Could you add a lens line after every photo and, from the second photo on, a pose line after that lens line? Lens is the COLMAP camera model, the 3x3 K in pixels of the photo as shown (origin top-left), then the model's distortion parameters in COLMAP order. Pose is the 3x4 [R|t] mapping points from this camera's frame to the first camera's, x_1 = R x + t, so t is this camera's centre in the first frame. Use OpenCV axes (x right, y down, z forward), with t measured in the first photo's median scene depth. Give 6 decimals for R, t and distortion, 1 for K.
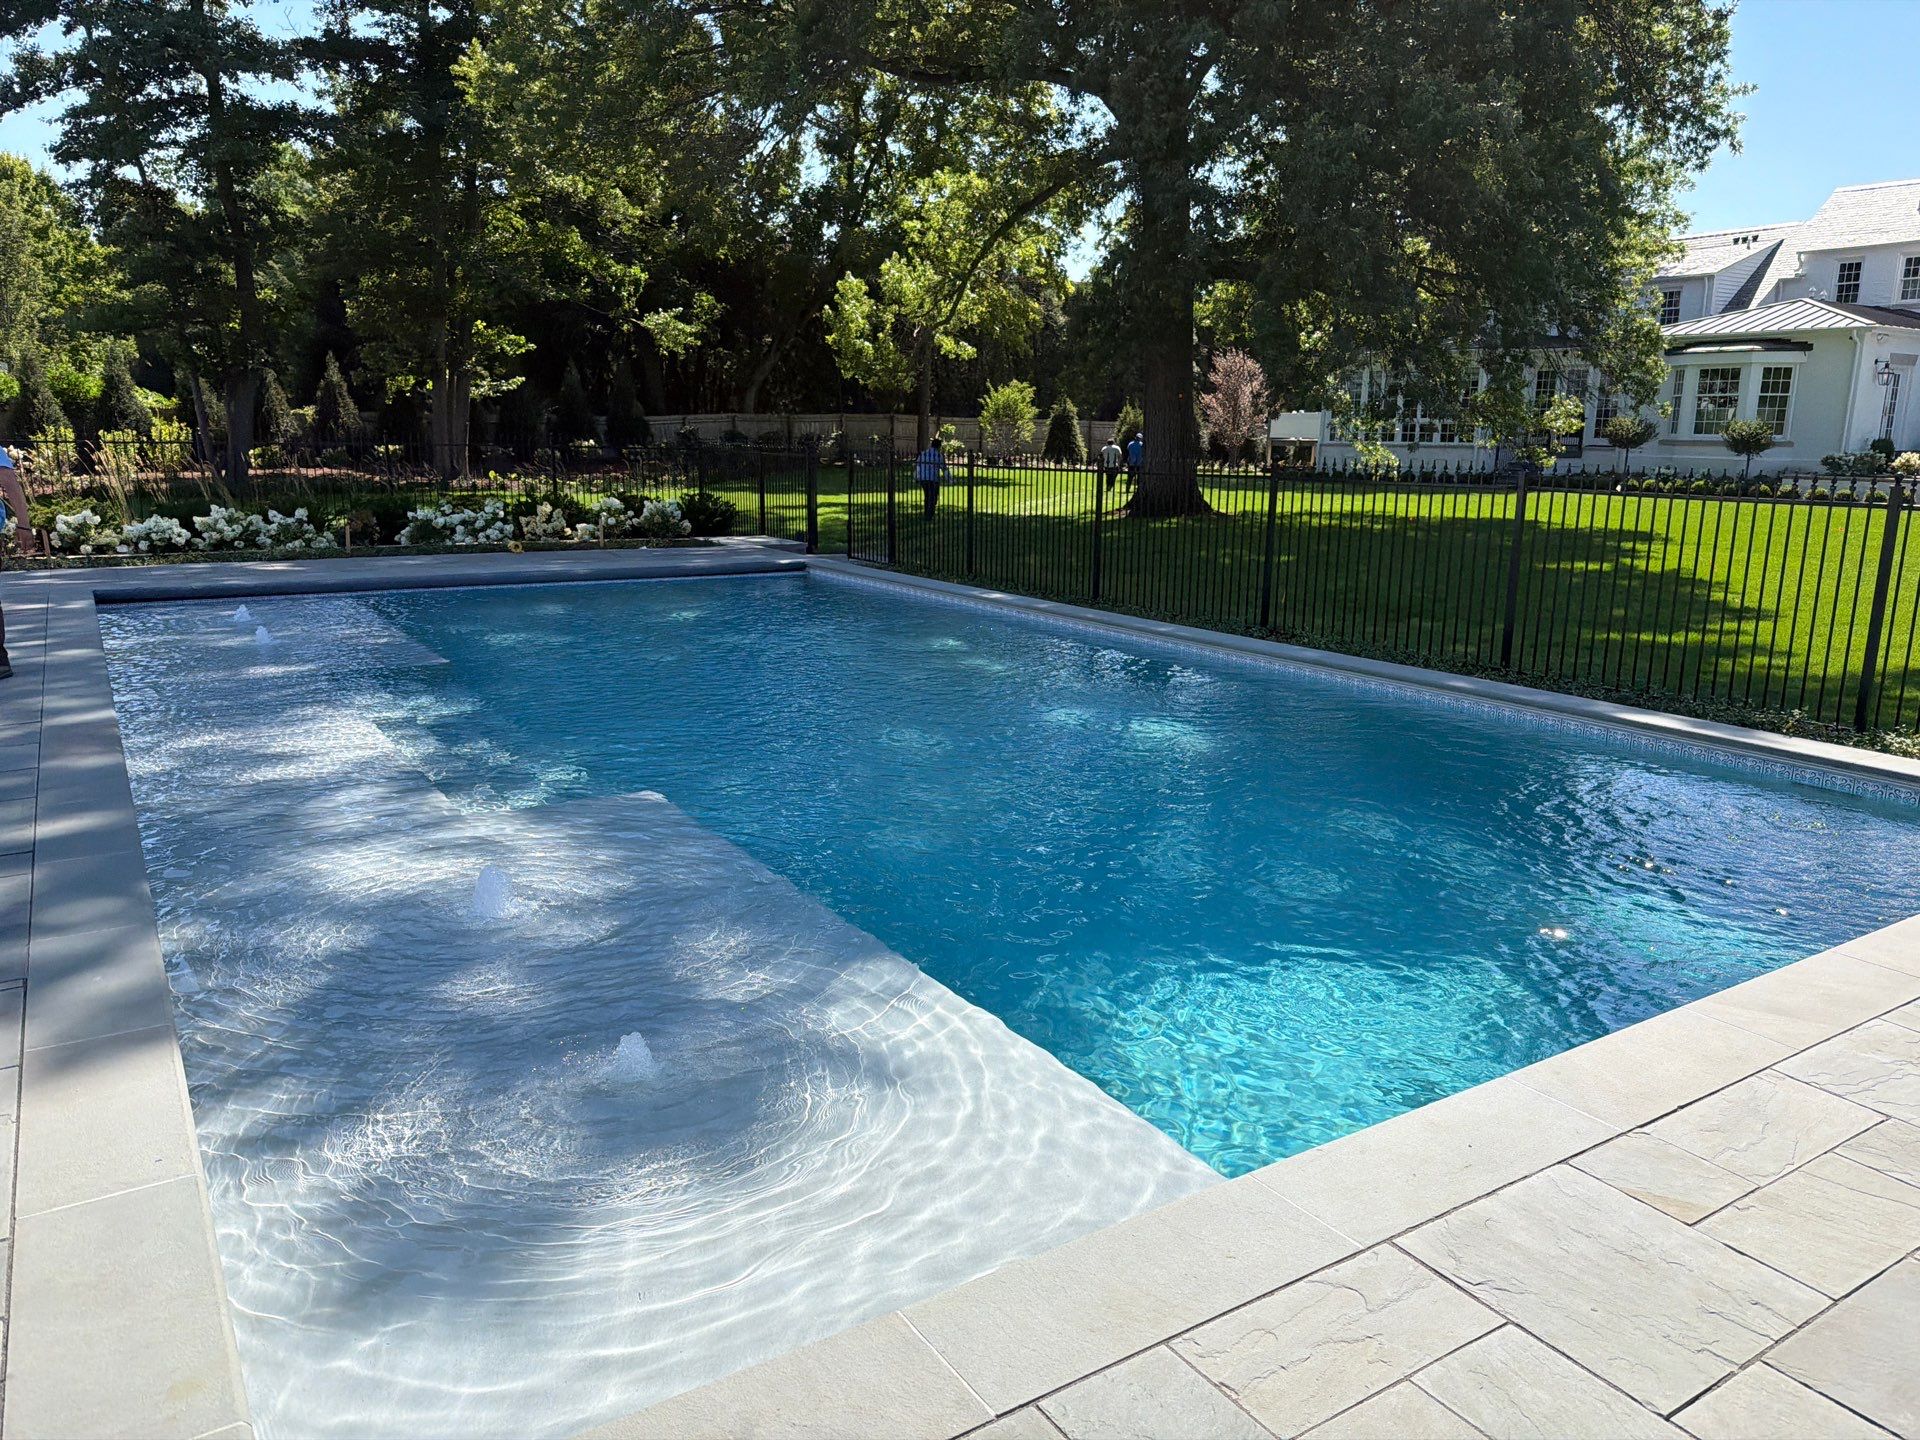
lens RADIAL K [[1357.7, 0, 947.0], [0, 1357.7, 728.4], [0, 0, 1]] dist [0.024764, -0.025468]
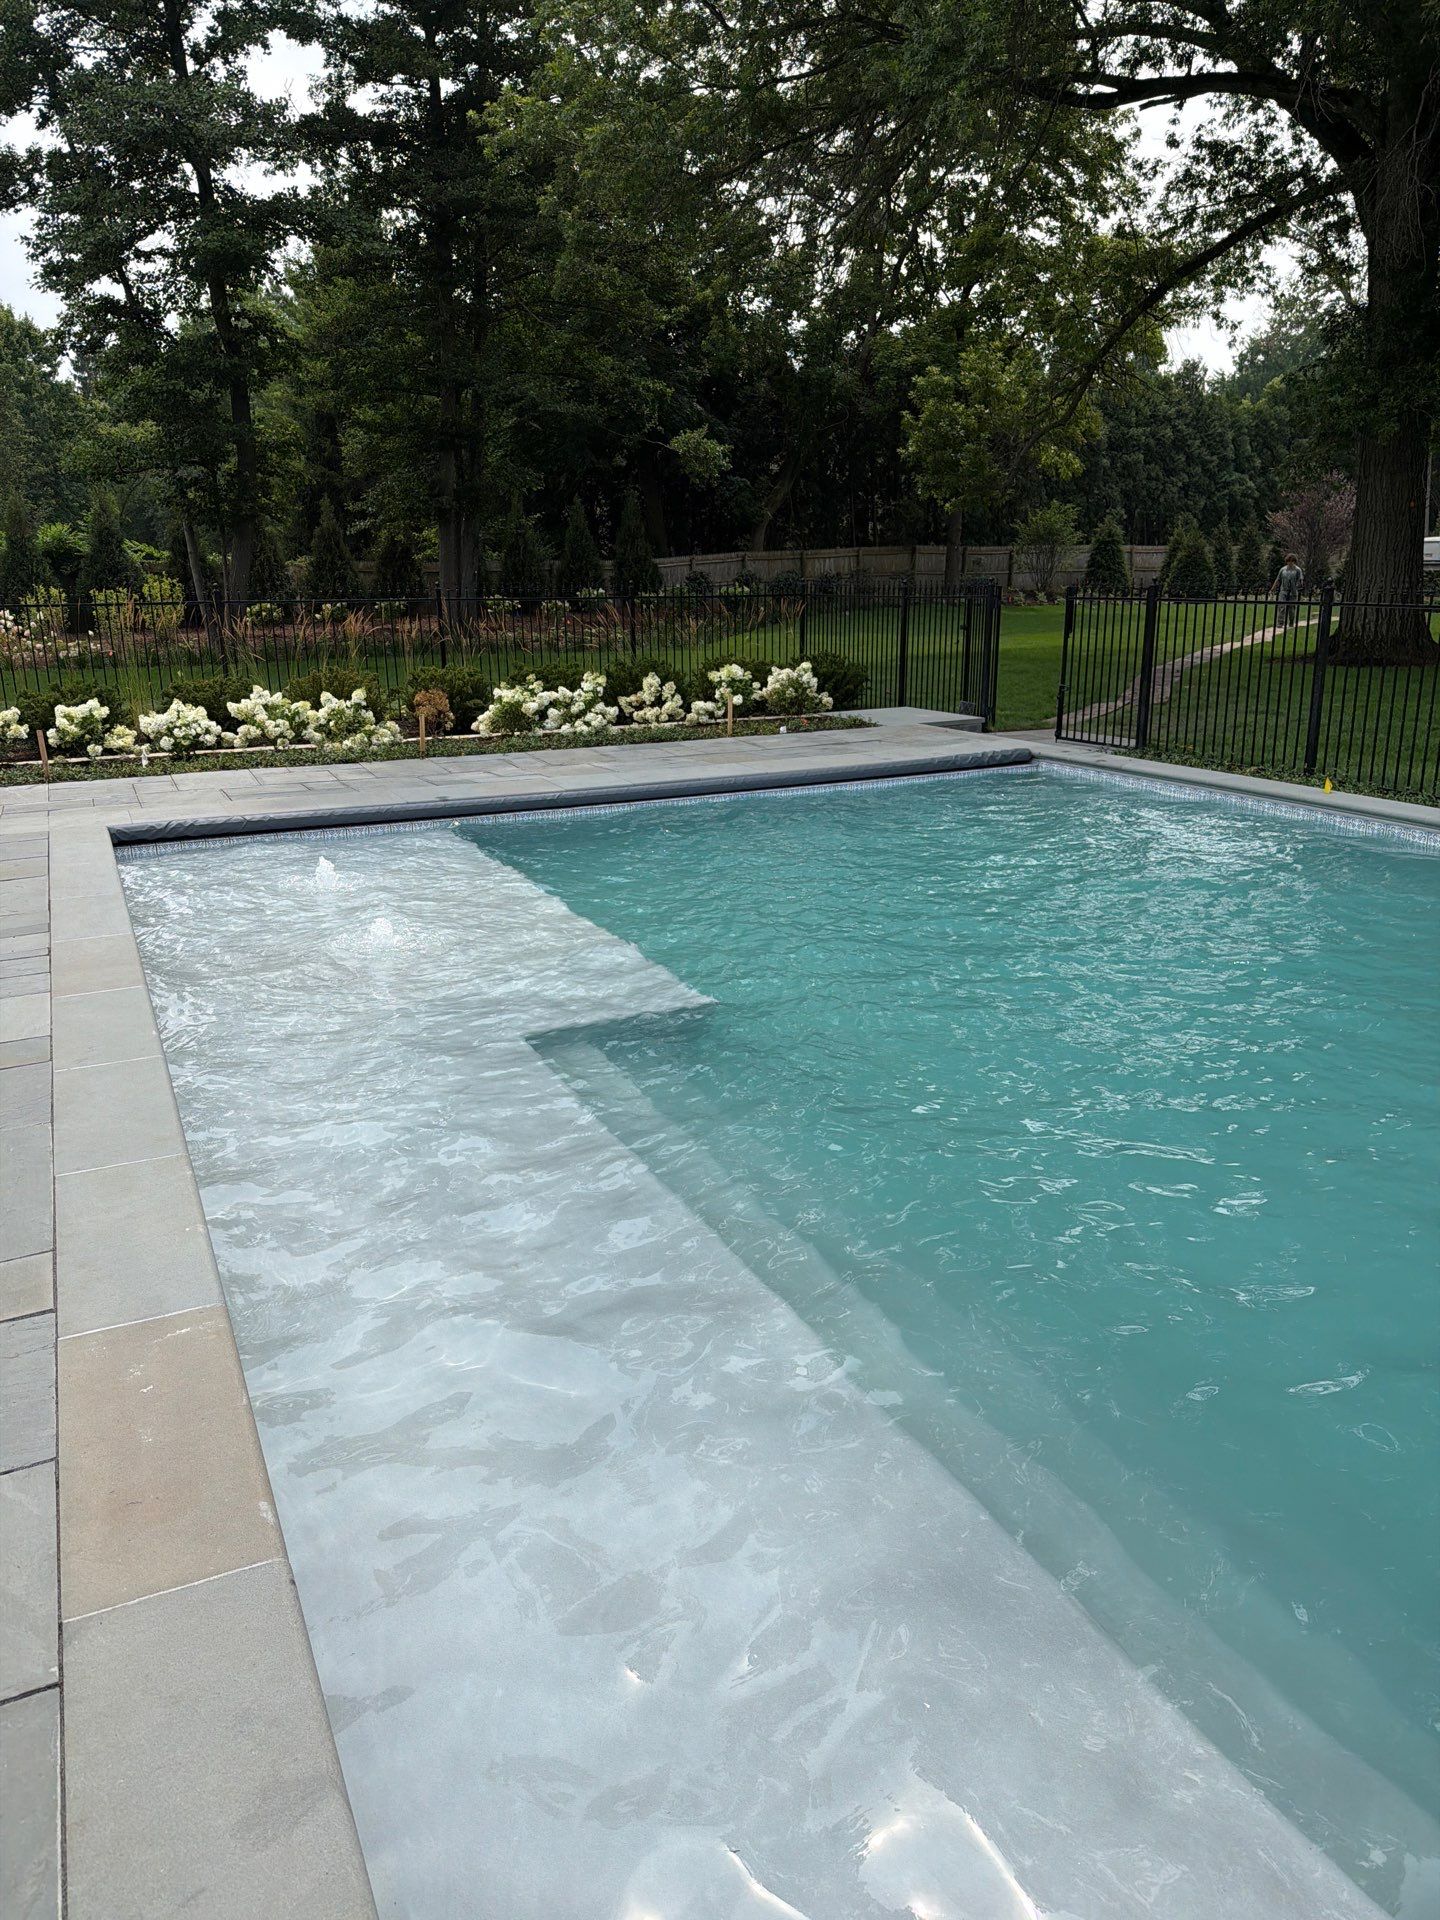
lens RADIAL K [[1357.7, 0, 721.7], [0, 1357.7, 979.6], [0, 0, 1]] dist [0.024764, -0.025468]
pose [[0.992317, 0.012493, -0.123086, -0.159290], [-0.003070, 0.997069, 0.076452, -0.053442], [0.123681, -0.075487, 0.989447, 0.239293]]
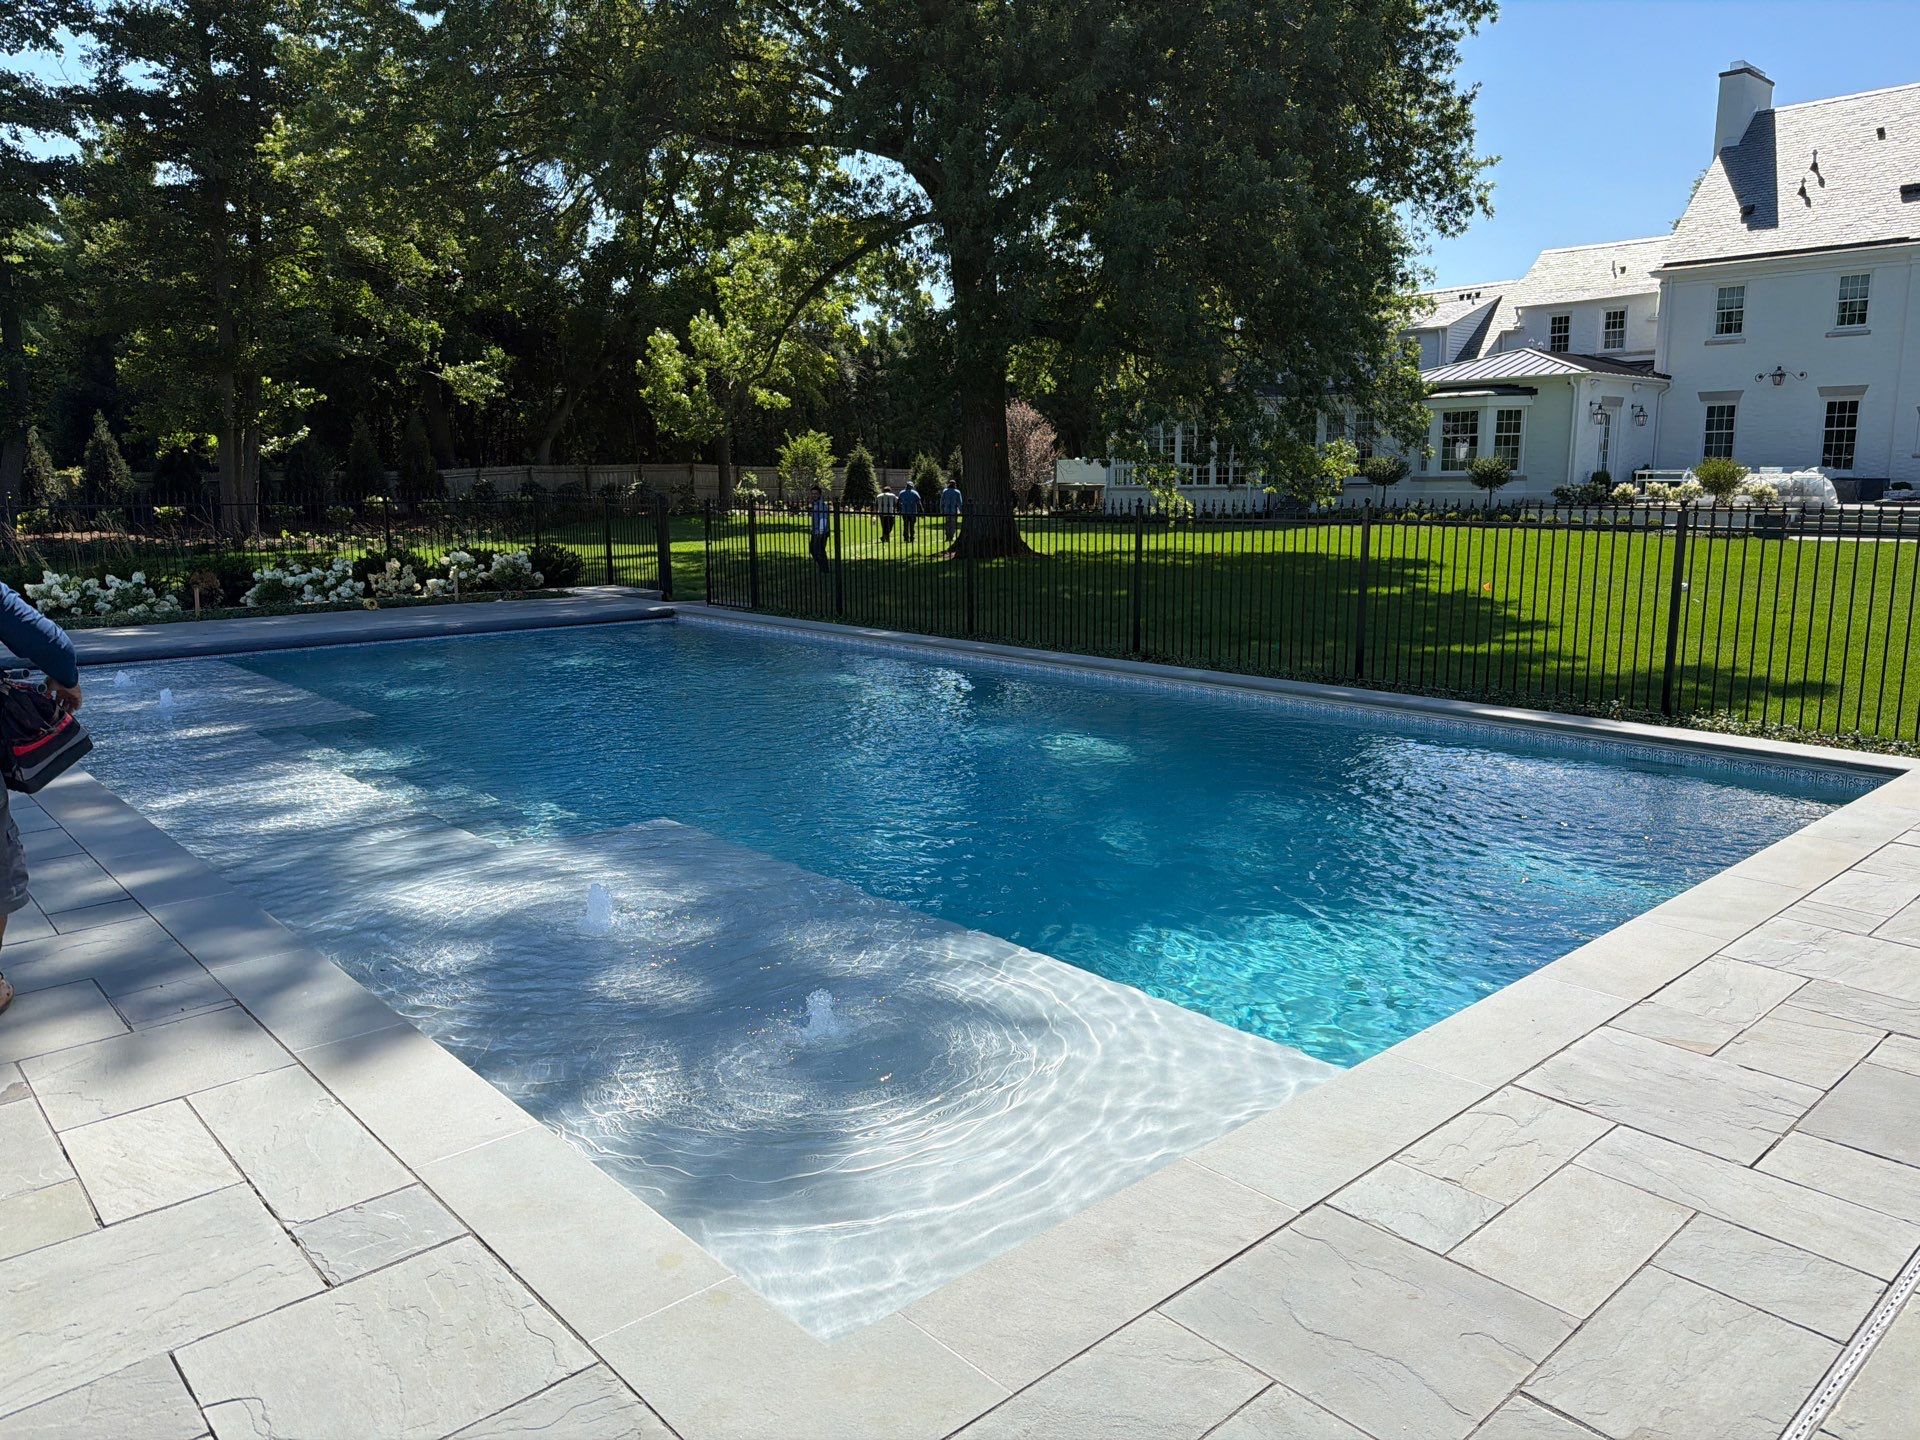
lens RADIAL K [[1357.7, 0, 940.1], [0, 1357.7, 716.0], [0, 0, 1]] dist [0.024764, -0.025468]
pose [[0.987363, -0.045098, 0.151926, -0.057750], [0.051512, 0.997928, -0.038552, 0.006646], [-0.149872, 0.045890, 0.987640, -0.033018]]
